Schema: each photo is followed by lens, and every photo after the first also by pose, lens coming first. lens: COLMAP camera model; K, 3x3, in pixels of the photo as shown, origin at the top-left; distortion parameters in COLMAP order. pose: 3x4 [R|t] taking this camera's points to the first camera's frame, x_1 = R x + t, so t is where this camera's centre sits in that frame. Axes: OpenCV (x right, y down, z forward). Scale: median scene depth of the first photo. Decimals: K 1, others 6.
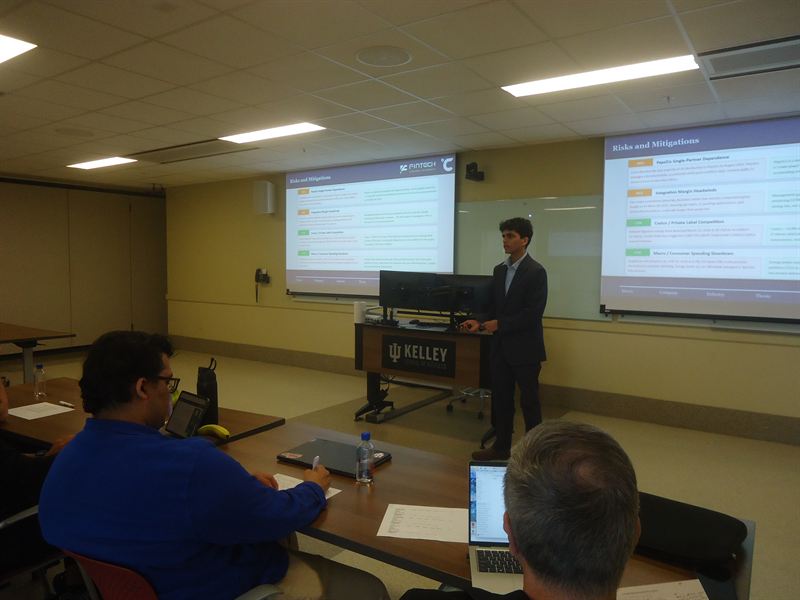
lens RADIAL K [[589.6, 0, 400.0], [0, 589.6, 300.0], [0, 0, 1]] dist [-0.000155, -0.002905]
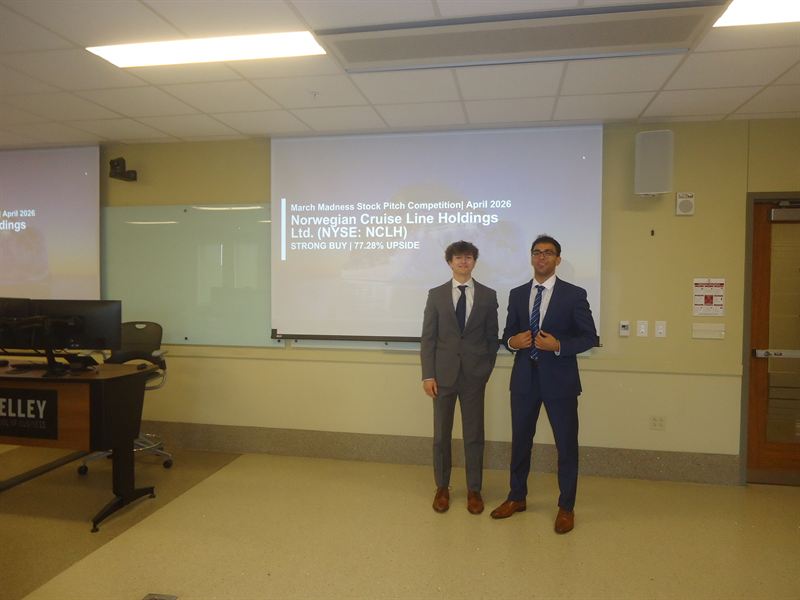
lens RADIAL K [[589.6, 0, 400.0], [0, 589.6, 300.0], [0, 0, 1]] dist [-0.000155, -0.002905]
pose [[0.914045, -0.021305, 0.405054, 0.183535], [0.030885, 0.999376, -0.017129, -0.016067], [-0.404436, 0.028166, 0.914132, 0.140431]]
